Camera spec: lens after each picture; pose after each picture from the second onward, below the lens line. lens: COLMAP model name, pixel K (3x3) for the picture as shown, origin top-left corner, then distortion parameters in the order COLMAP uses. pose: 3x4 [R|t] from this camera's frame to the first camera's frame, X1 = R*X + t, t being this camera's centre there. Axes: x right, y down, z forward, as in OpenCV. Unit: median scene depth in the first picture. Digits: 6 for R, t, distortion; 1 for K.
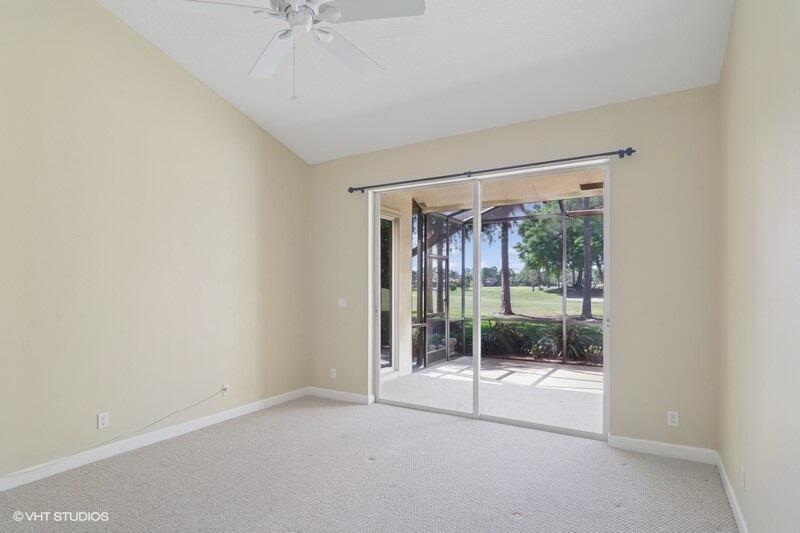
lens RADIAL K [[440.0, 0, 388.1], [0, 440.0, 273.8], [0, 0, 1]] dist [0.005641, -0.003085]
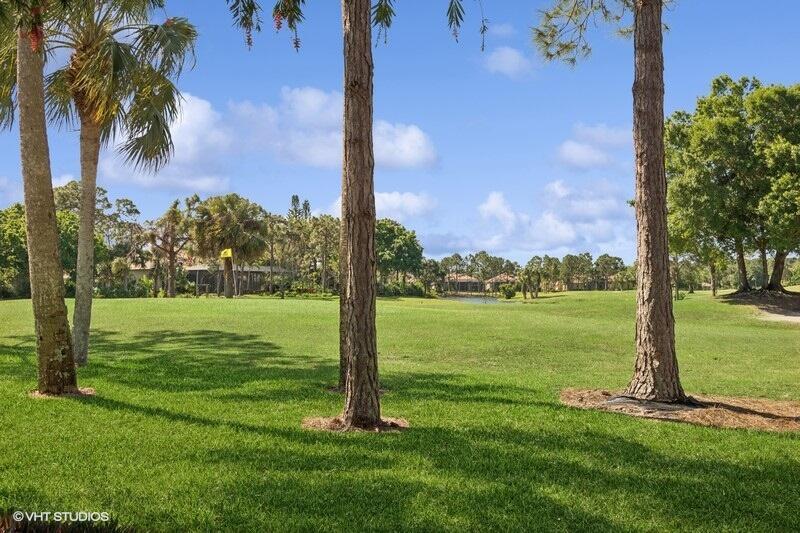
lens RADIAL K [[794.8, 0, 392.4], [0, 794.8, 260.4], [0, 0, 1]] dist [0.001947, 0.000000]
pose [[0.999994, -0.002362, -0.002523, 0.041793], [0.002338, 0.999954, -0.009340, 0.006739], [0.002545, 0.009334, 0.999953, 0.188866]]
